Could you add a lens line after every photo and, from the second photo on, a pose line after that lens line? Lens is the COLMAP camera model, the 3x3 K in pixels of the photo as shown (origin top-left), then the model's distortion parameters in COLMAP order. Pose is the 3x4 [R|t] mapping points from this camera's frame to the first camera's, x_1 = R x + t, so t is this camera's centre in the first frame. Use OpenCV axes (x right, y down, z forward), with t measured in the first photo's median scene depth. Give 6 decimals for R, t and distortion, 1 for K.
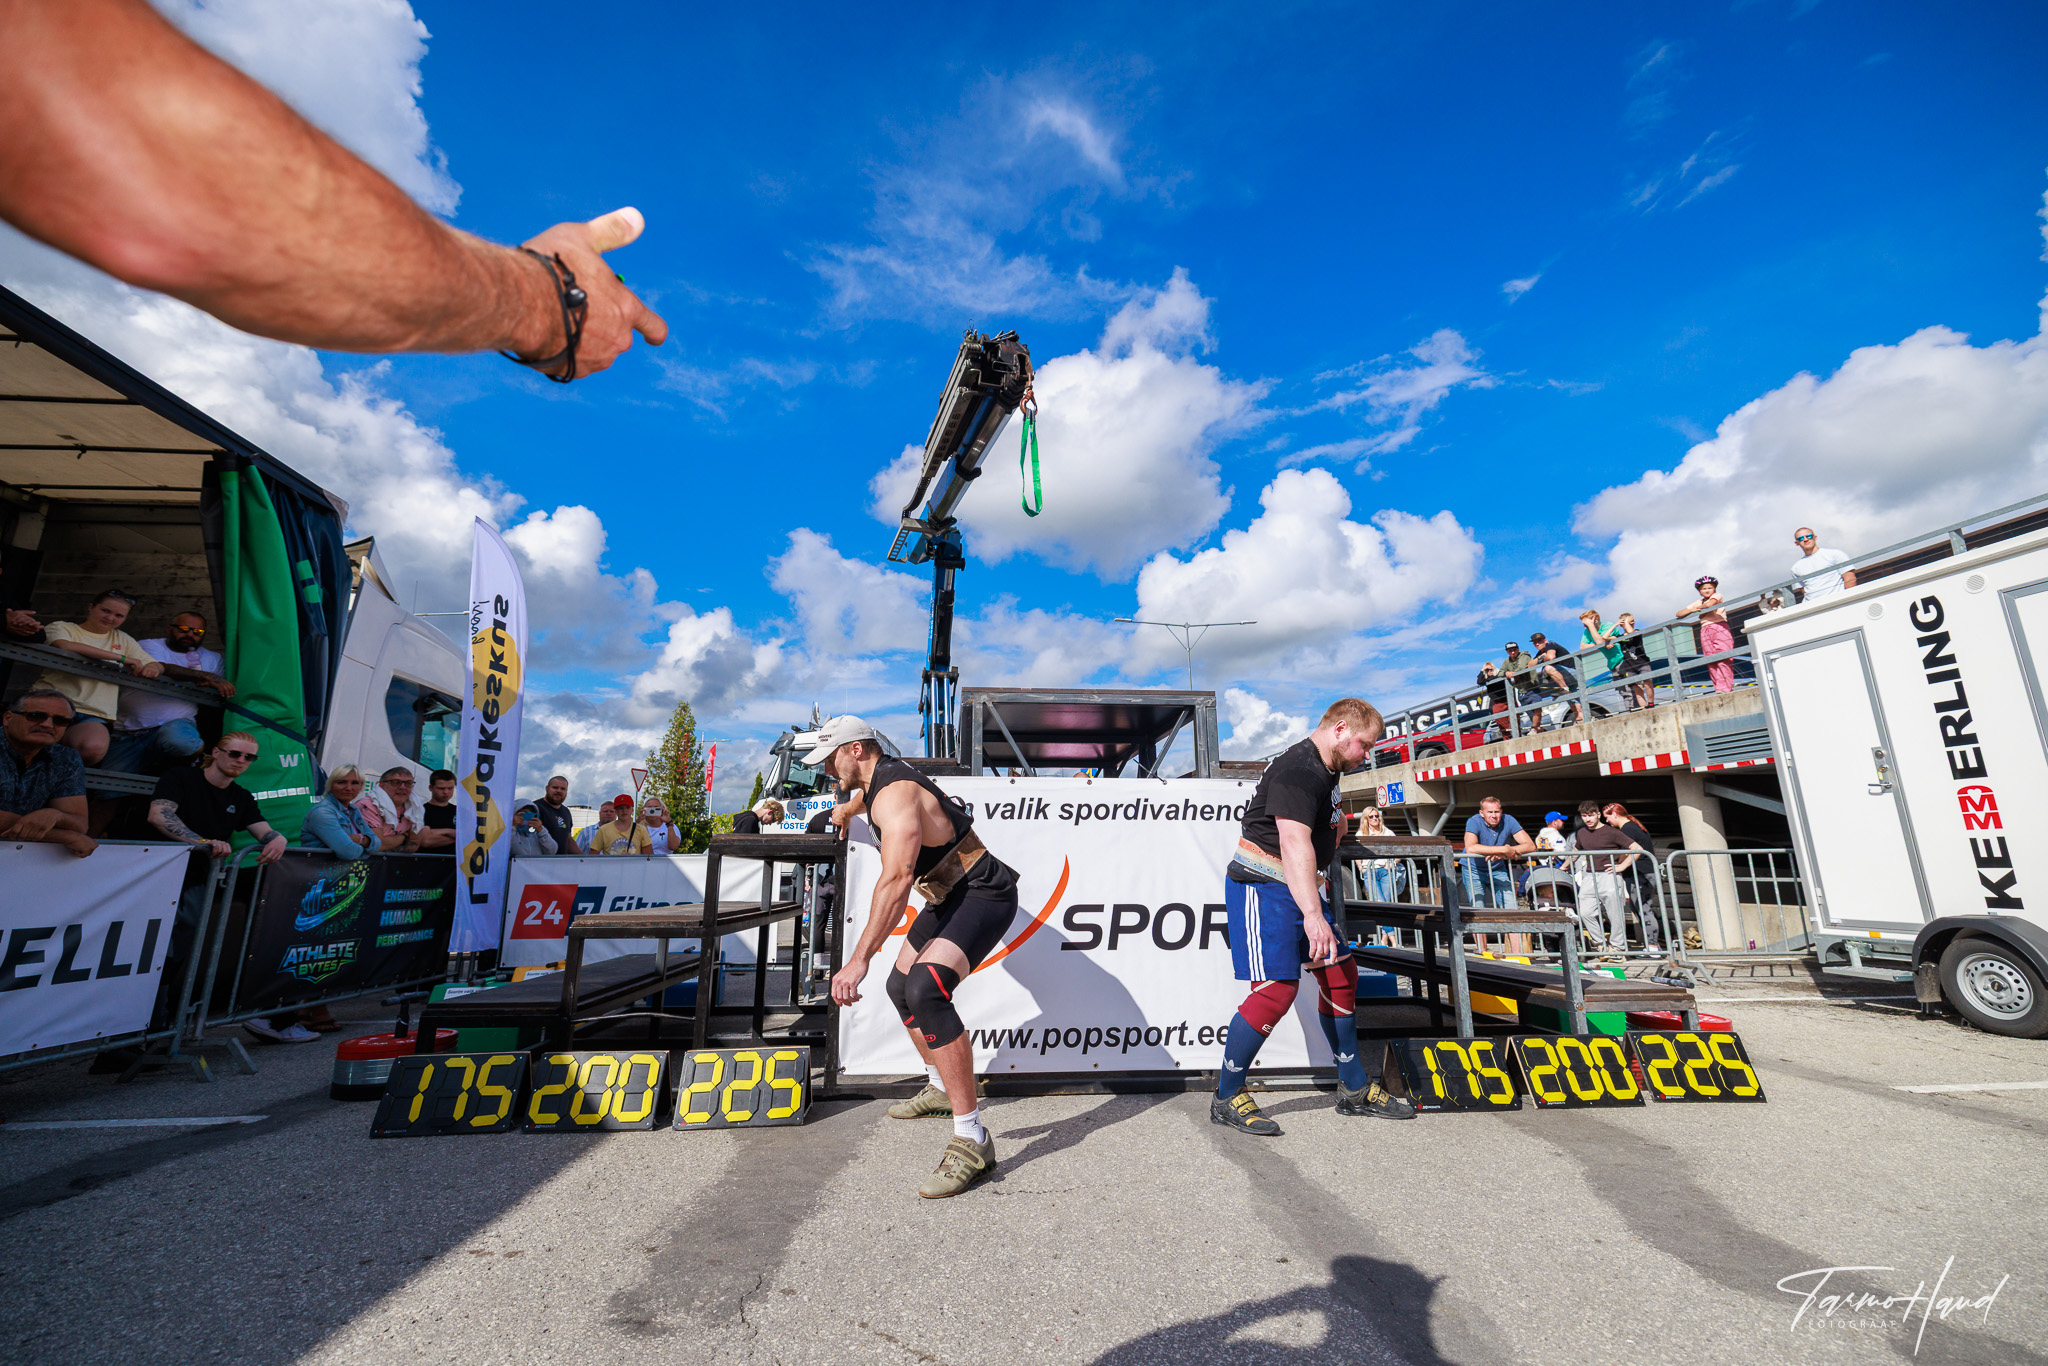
lens RADIAL K [[850.4, 0, 1020.3], [0, 850.4, 676.5], [0, 0, 1]] dist [-0.001968, 0.001134]
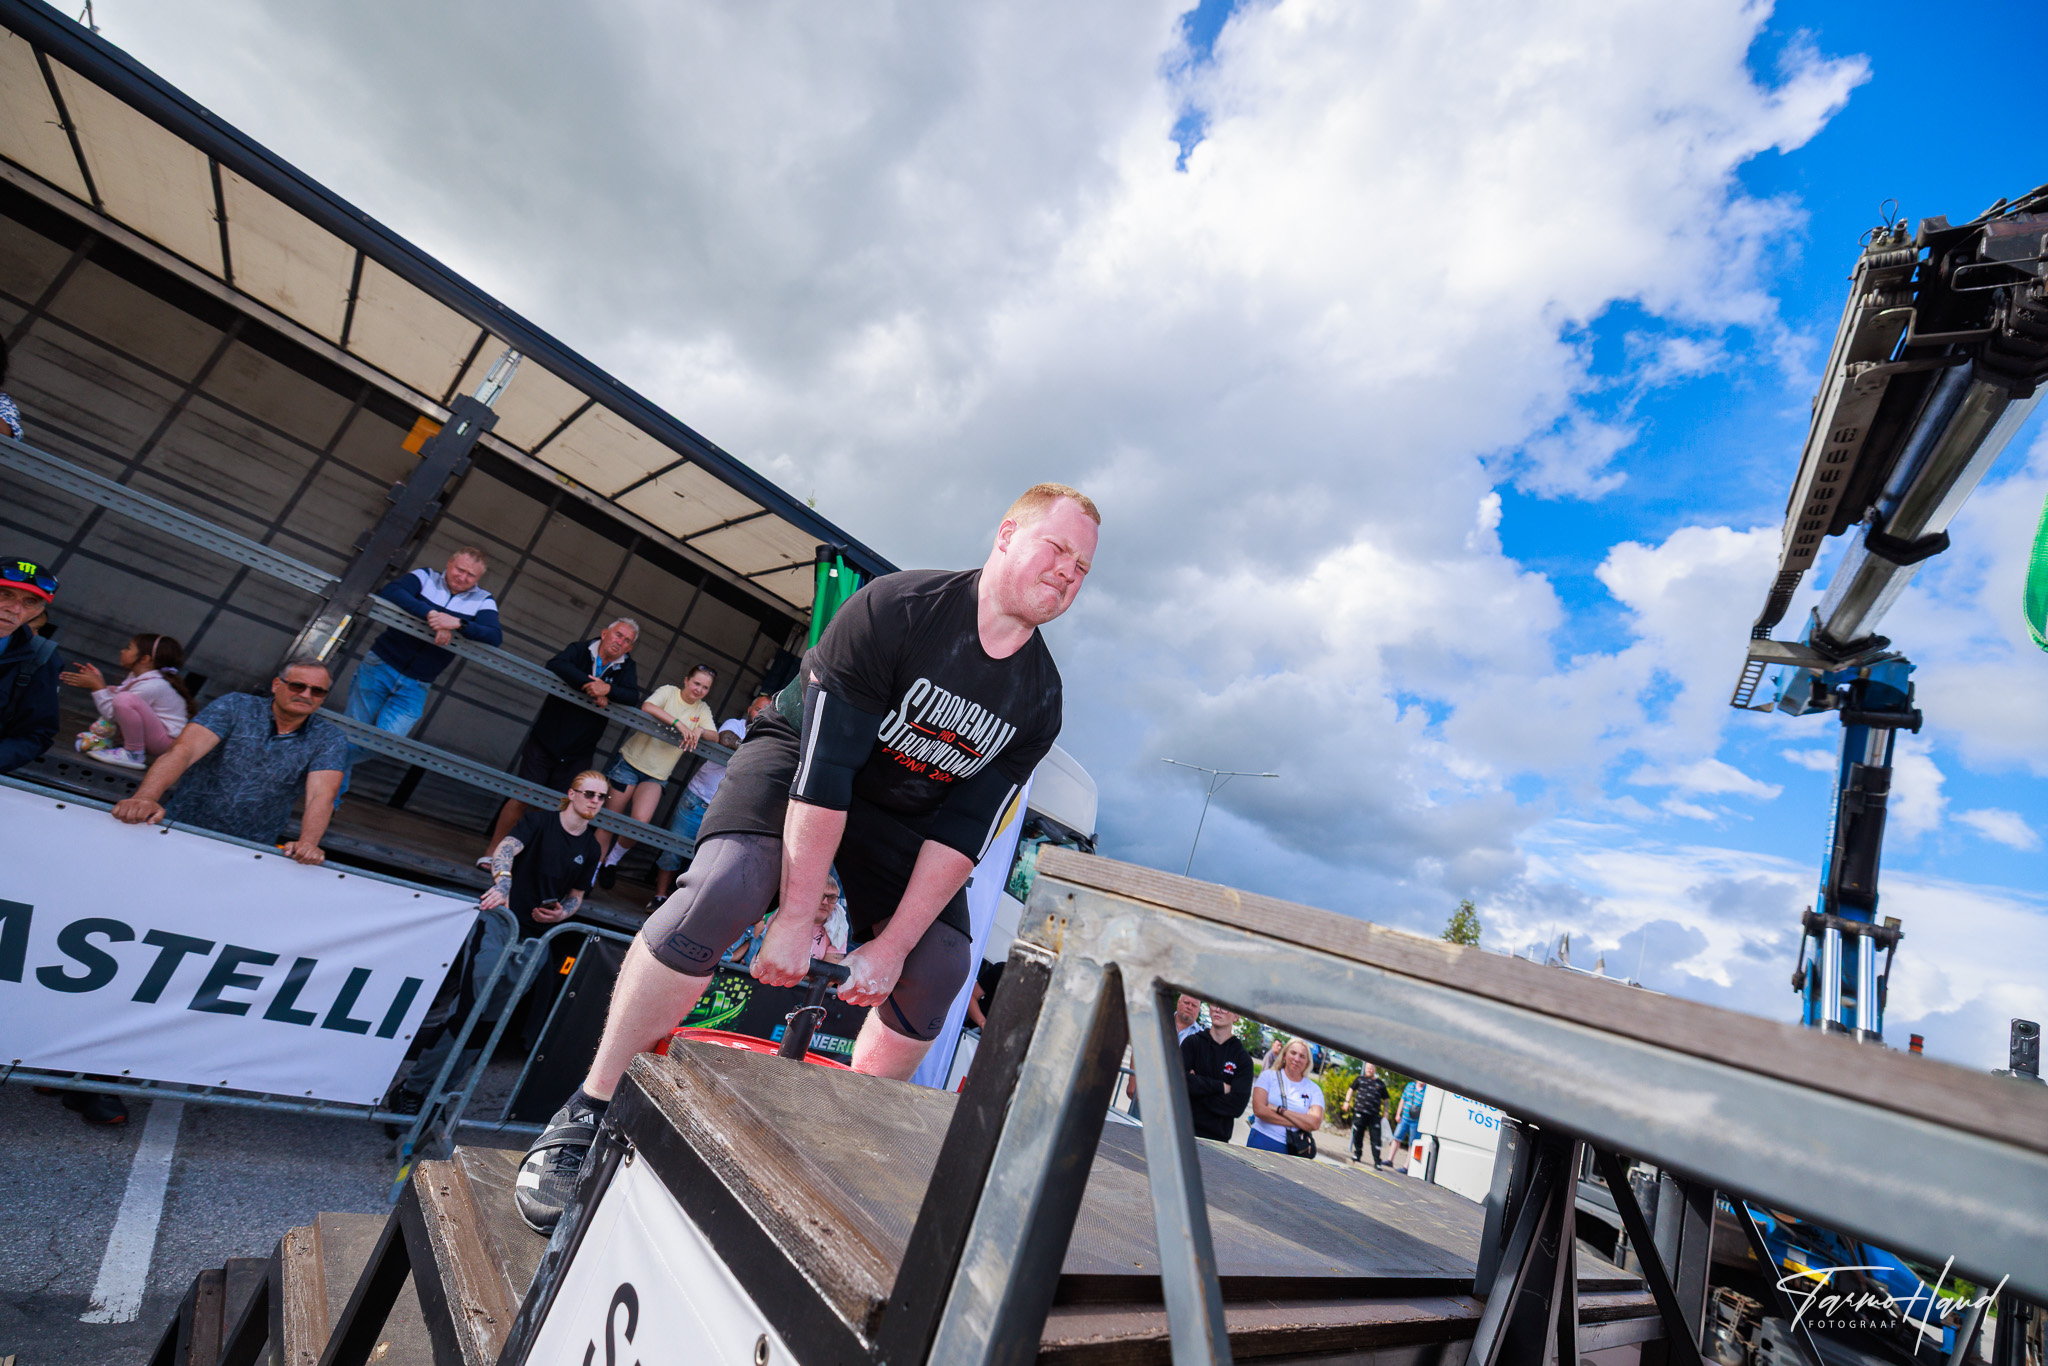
lens RADIAL K [[843.8, 0, 1009.9], [0, 843.8, 668.5], [0, 0, 1]] dist [0.000825, -0.000587]
pose [[0.594951, -0.027300, -0.803298, 0.048960], [-0.155872, 0.976531, -0.148631, 0.003605], [0.788503, 0.213640, 0.576733, 0.690204]]
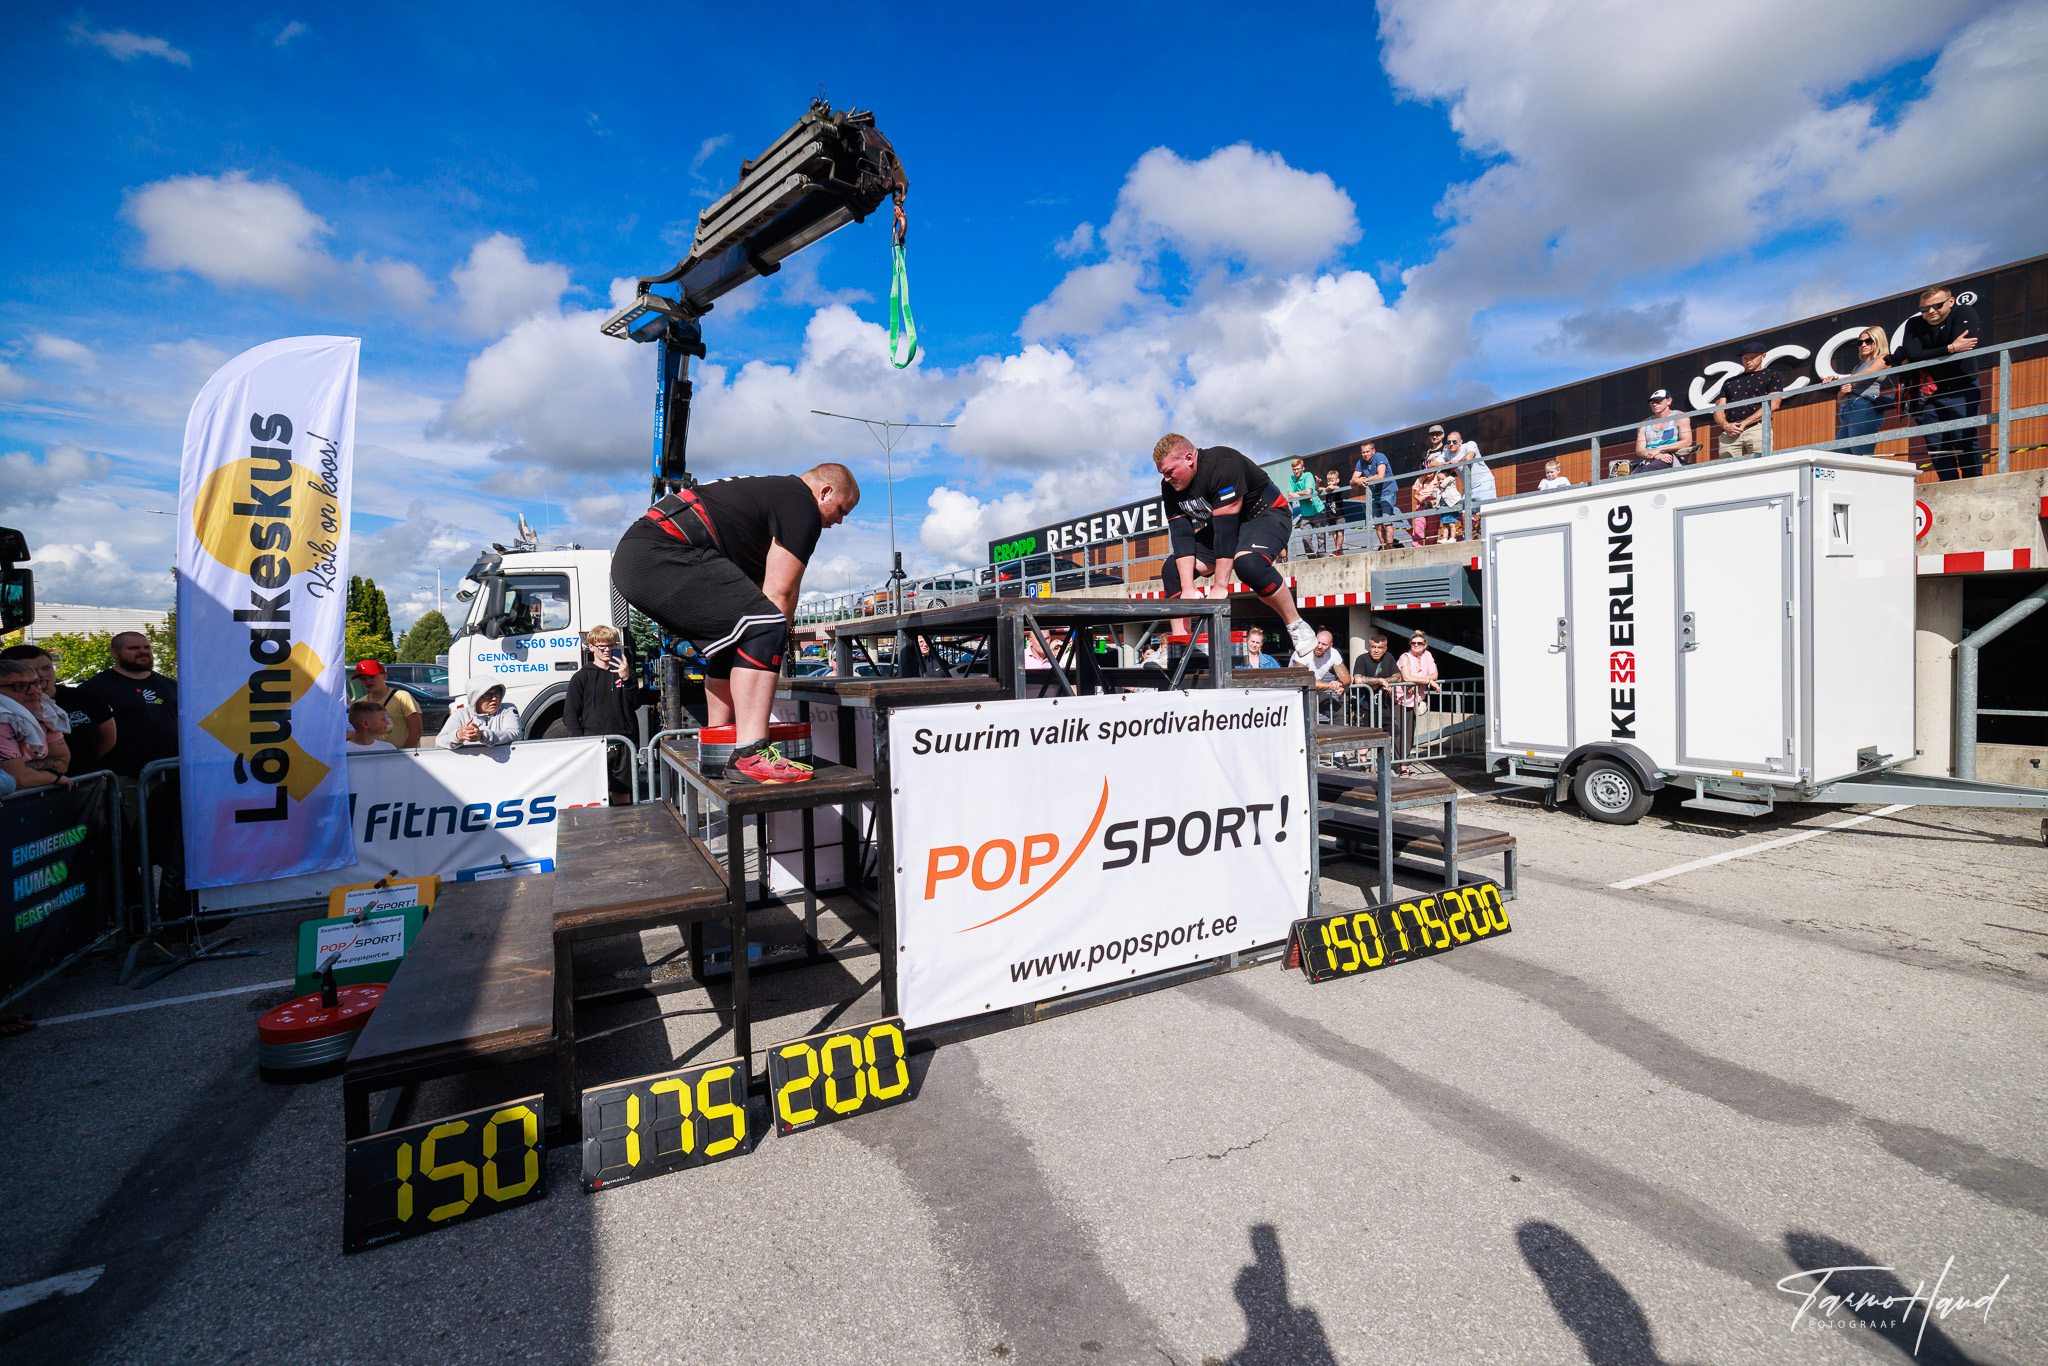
lens RADIAL K [[848.9, 0, 1020.5], [0, 848.9, 674.4], [0, 0, 1]] dist [0.001487, -0.000316]
pose [[0.919142, -0.032256, 0.392604, -0.307105], [-0.063665, 0.971376, 0.228855, -0.086985], [-0.388749, -0.235345, 0.890779, 0.154754]]
